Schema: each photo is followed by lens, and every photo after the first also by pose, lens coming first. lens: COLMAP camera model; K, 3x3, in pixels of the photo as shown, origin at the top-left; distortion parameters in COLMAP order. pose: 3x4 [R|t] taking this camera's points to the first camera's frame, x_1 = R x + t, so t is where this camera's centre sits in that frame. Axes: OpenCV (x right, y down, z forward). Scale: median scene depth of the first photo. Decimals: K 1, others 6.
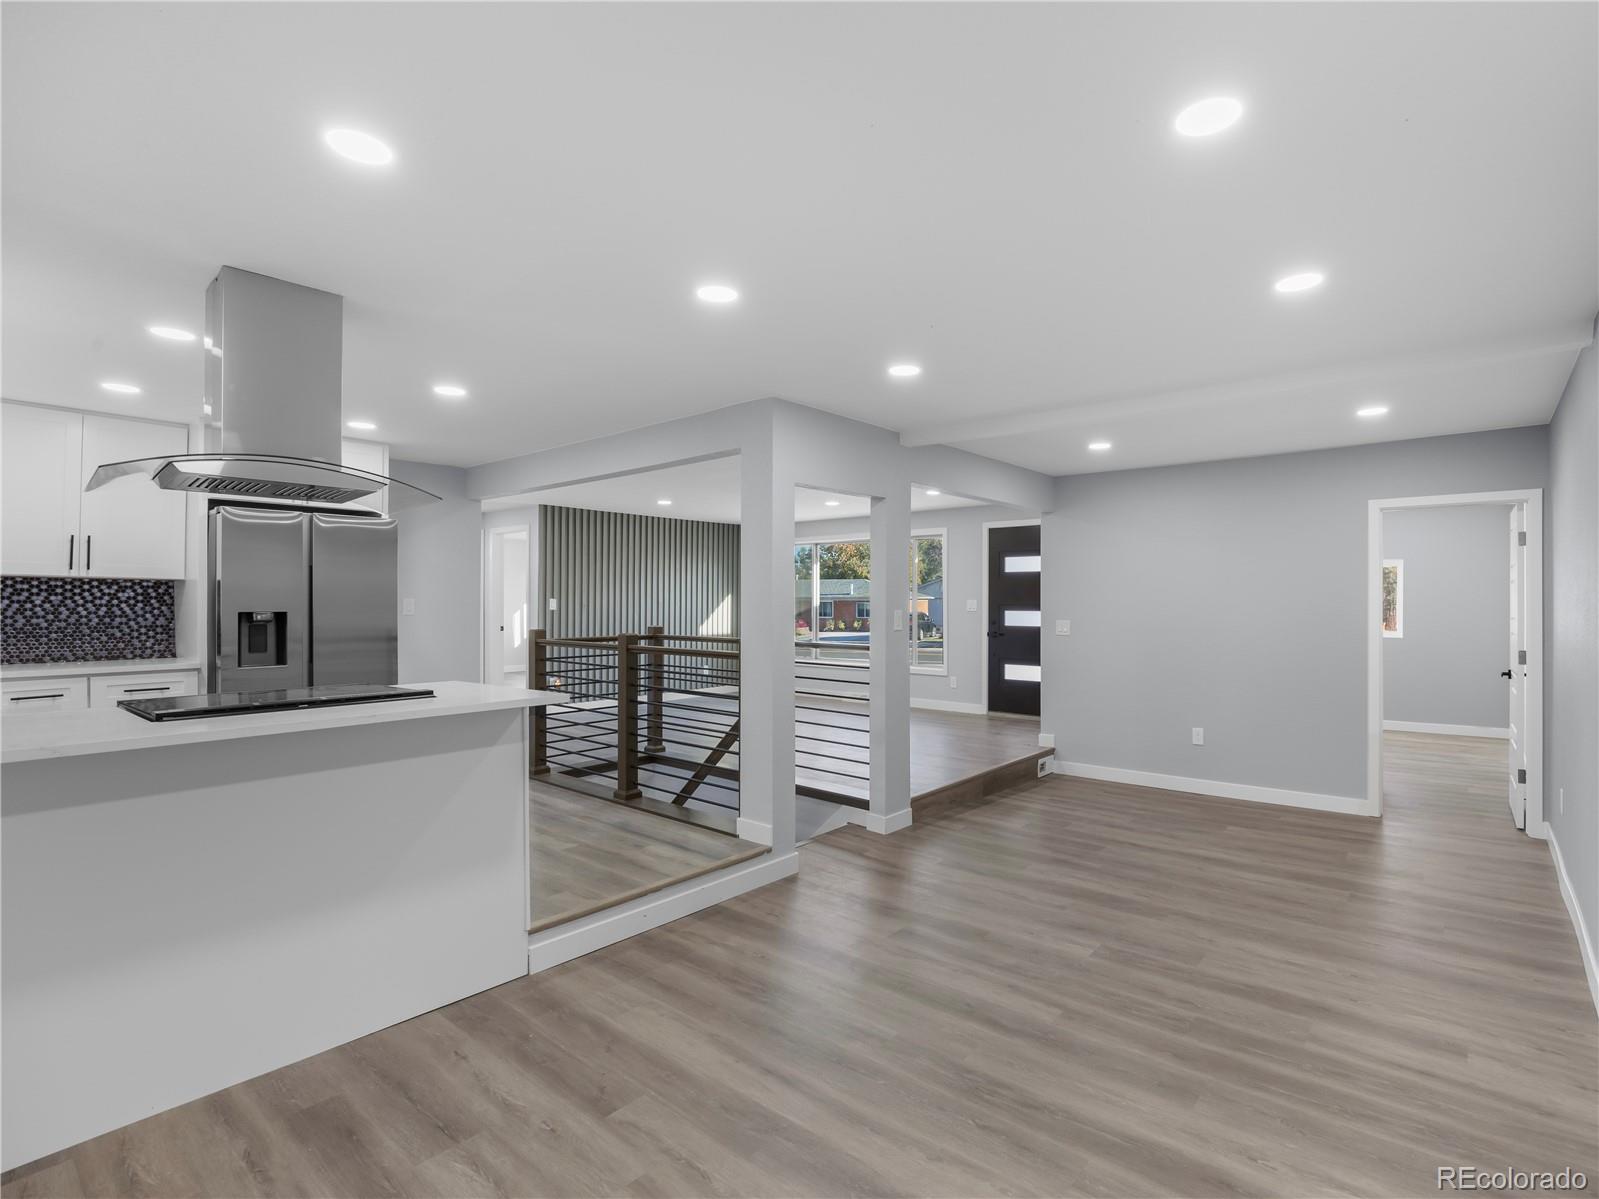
lens RADIAL K [[782.7, 0, 848.3], [0, 782.7, 601.2], [0, 0, 1]] dist [-0.003440, -0.000796]
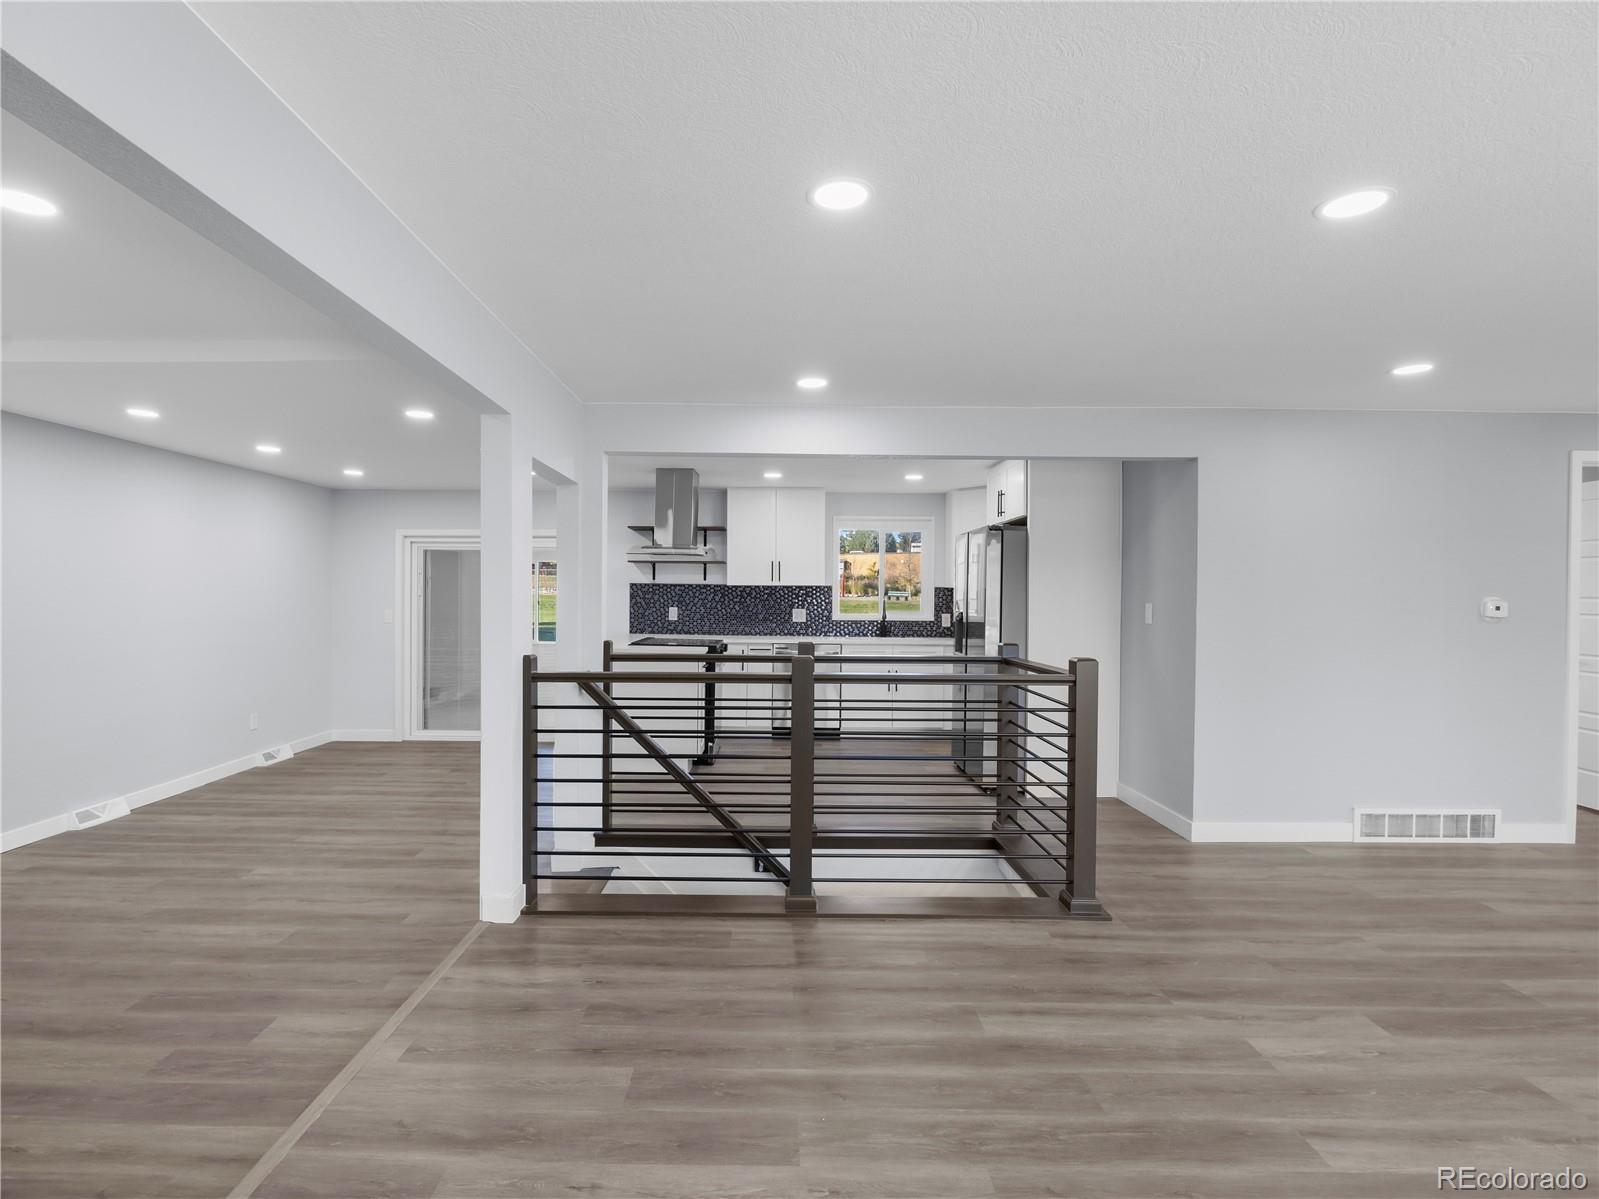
lens RADIAL K [[774.4, 0, 769.1], [0, 774.4, 597.1], [0, 0, 1]] dist [-0.018954, 0.001887]
pose [[-0.775125, -0.004009, -0.631795, 0.303707], [-0.007404, 0.999969, 0.002739, -0.011528], [0.631764, 0.006801, -0.775131, 1.693294]]
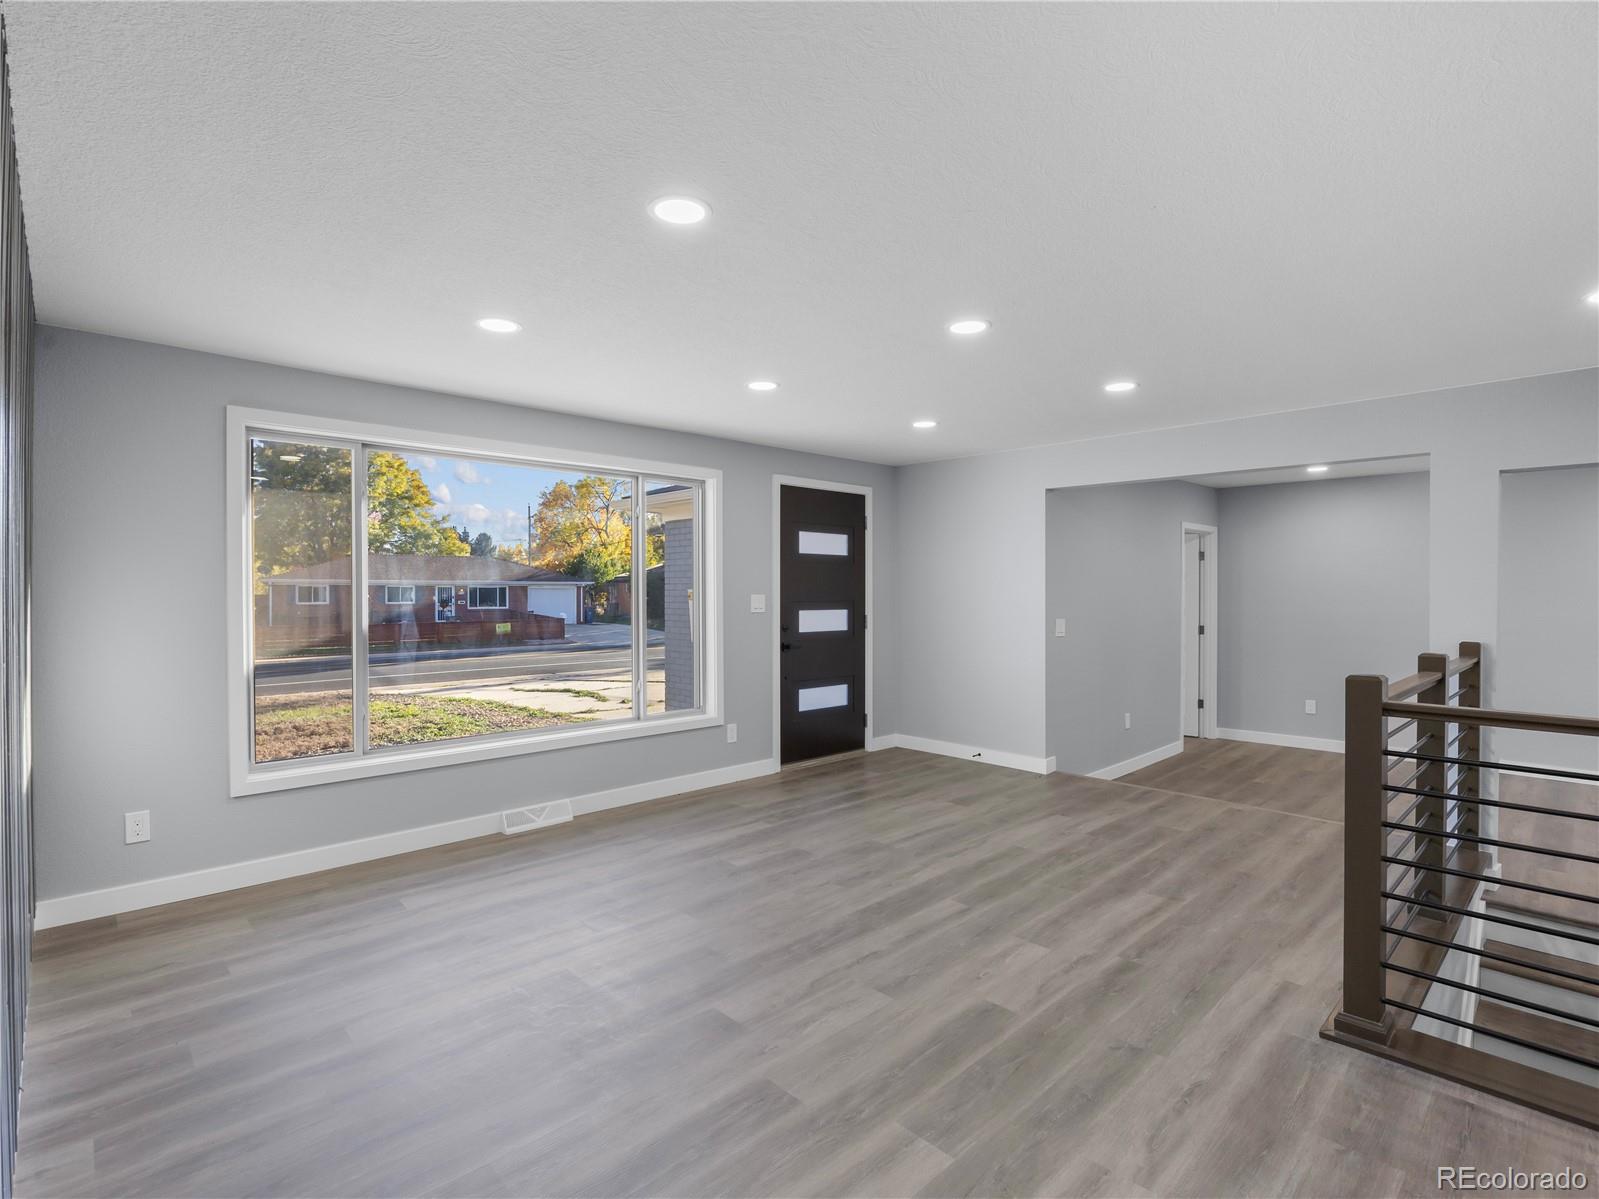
lens RADIAL K [[781.5, 0, 799.5], [0, 781.5, 599.5], [0, 0, 1]] dist [-0.017346, 0.000088]
pose [[0.116153, -0.012692, 0.993150, -0.832445], [-0.000066, 0.999918, 0.012786, -0.011064], [-0.993231, -0.001550, 0.116142, 1.634961]]
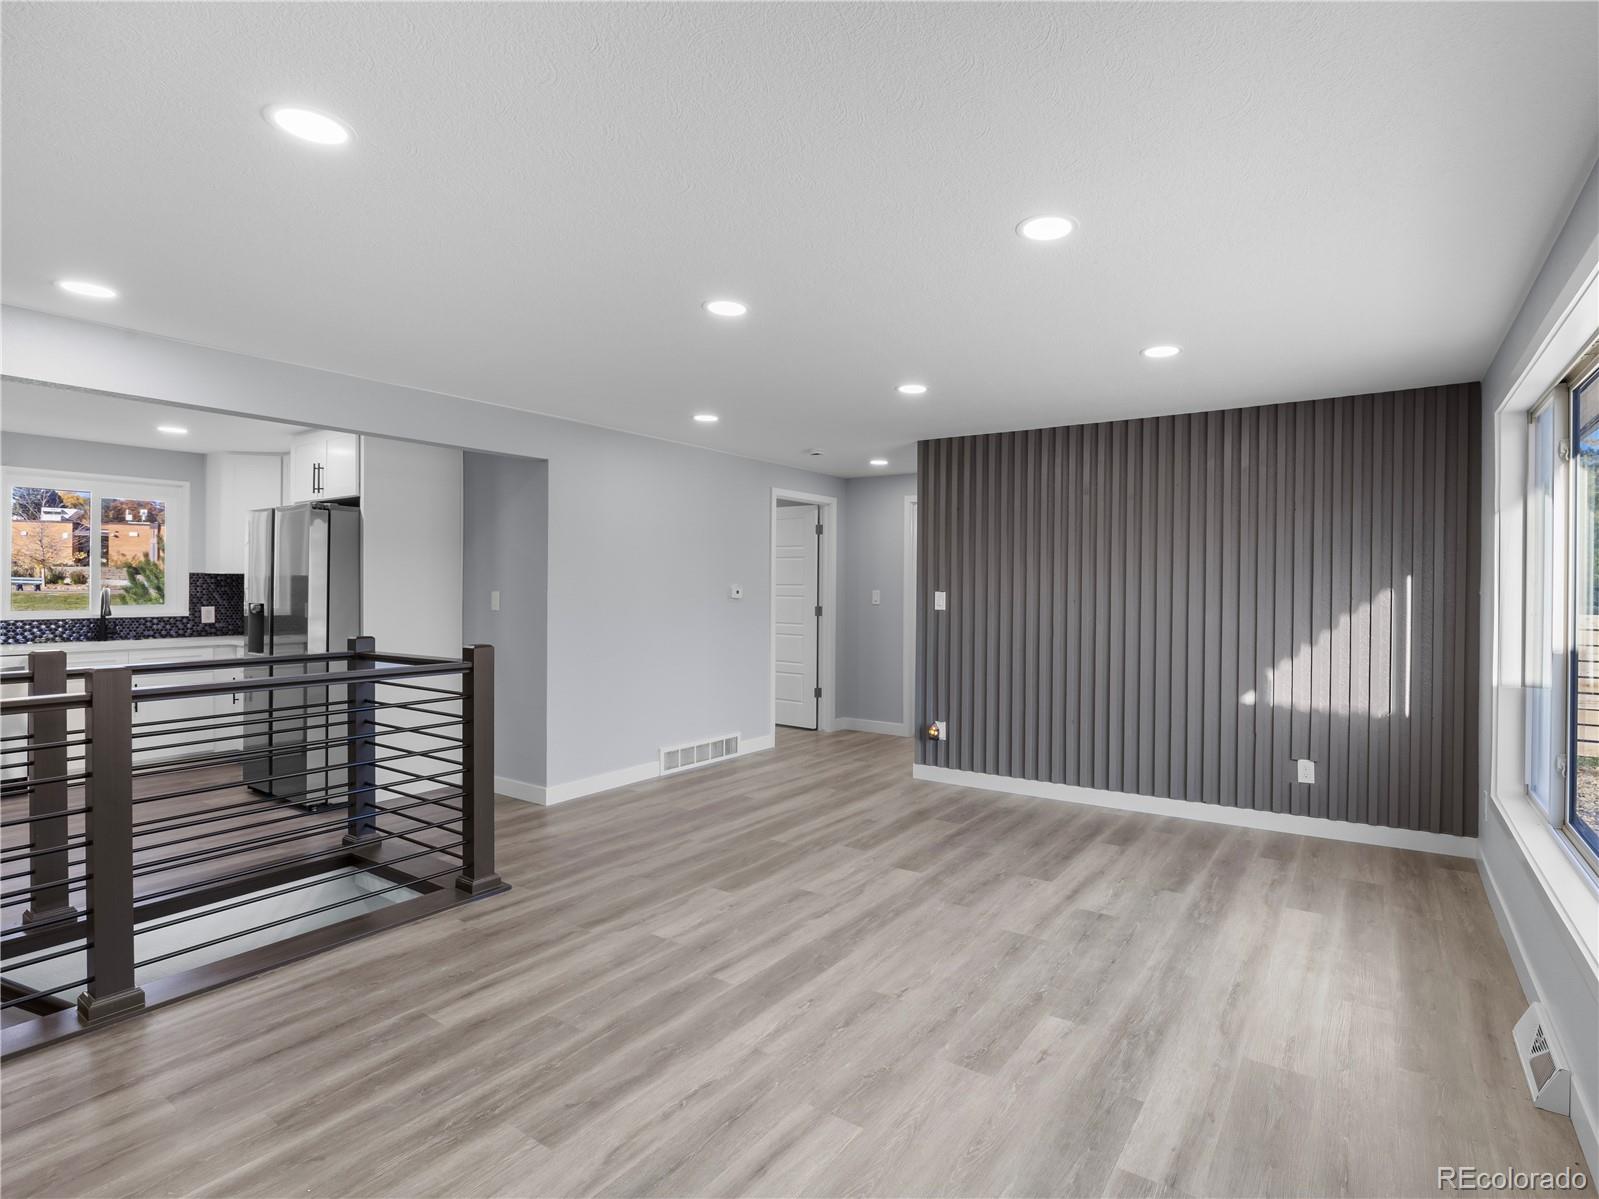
lens RADIAL K [[781.2, 0, 882.7], [0, 781.2, 589.3], [0, 0, 1]] dist [-0.017106, 0.000599]
pose [[0.131750, 0.003183, -0.991278, 0.404127], [-0.004425, 0.999987, 0.002623, -0.011721], [0.991273, 0.004040, 0.131763, 1.612977]]
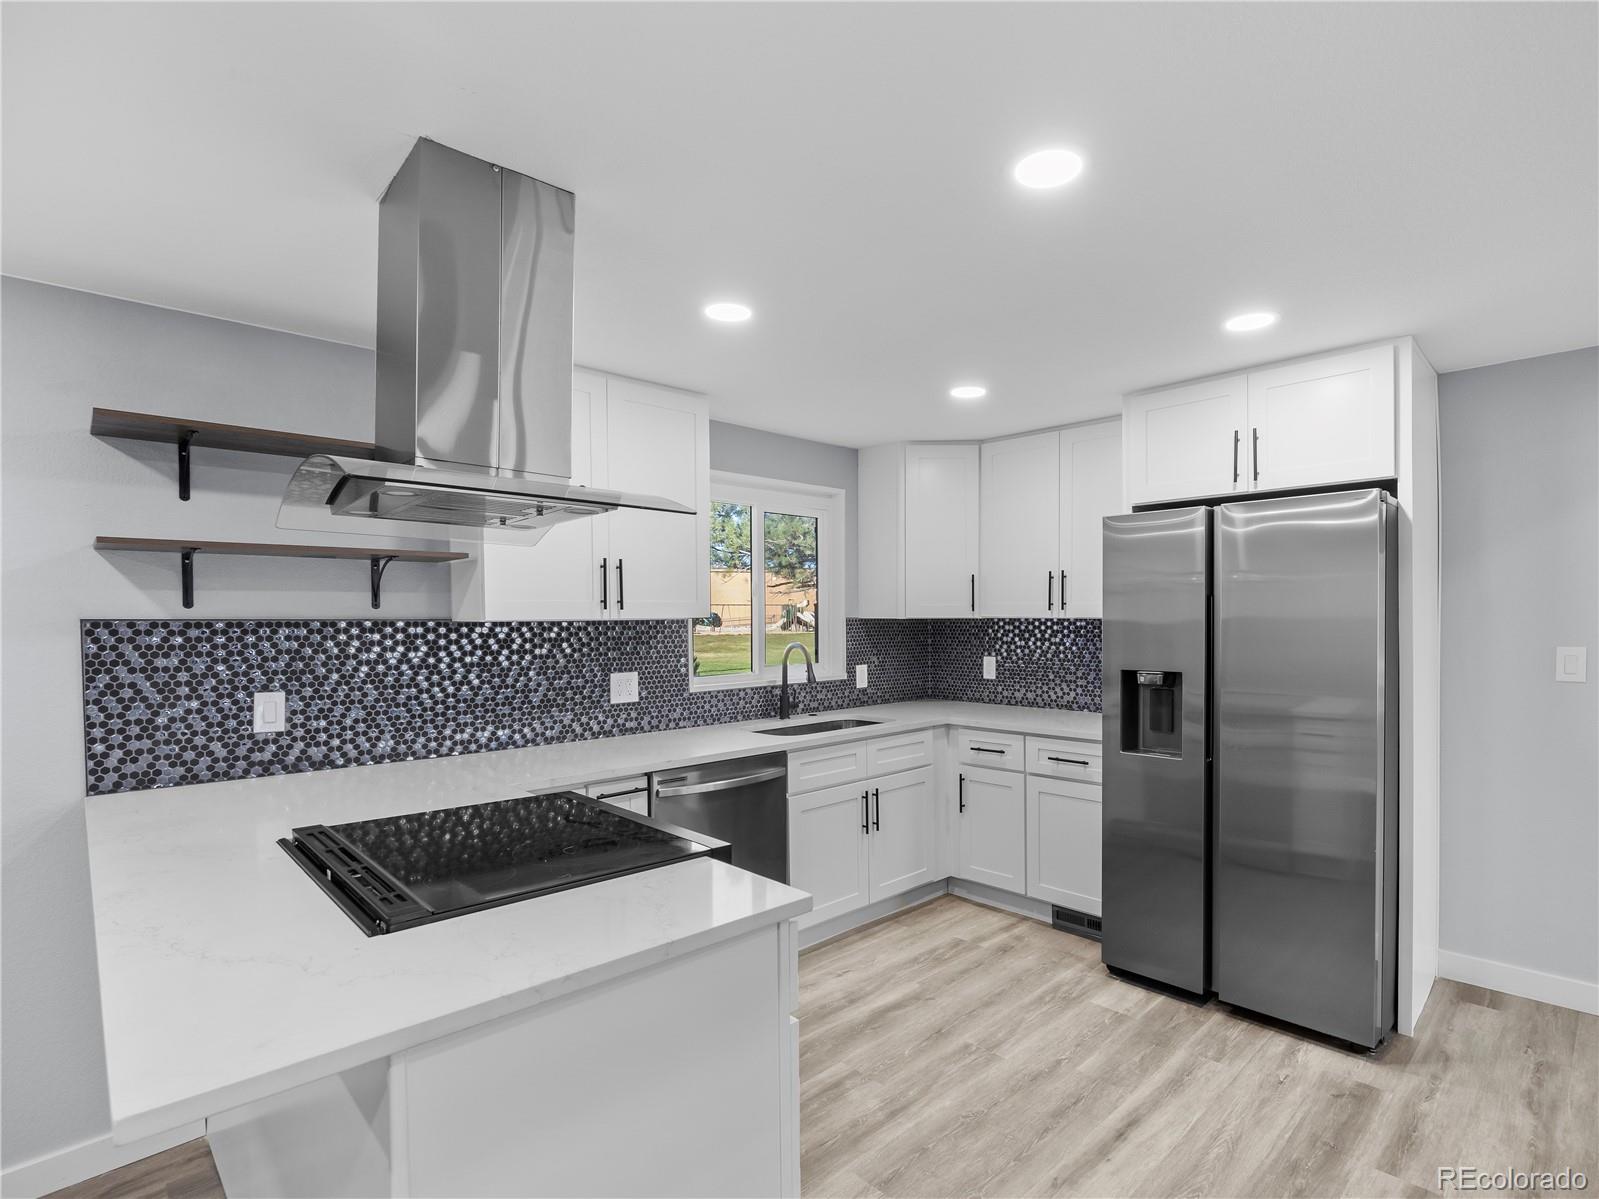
lens RADIAL K [[794.3, 0, 850.4], [0, 794.3, 636.1], [0, 0, 1]] dist [-0.019688, -0.000116]
pose [[-0.091511, 0.023908, -0.995517, -0.069958], [0.009031, 0.999691, 0.023178, -0.030509], [0.995763, -0.006869, -0.091699, 0.762042]]
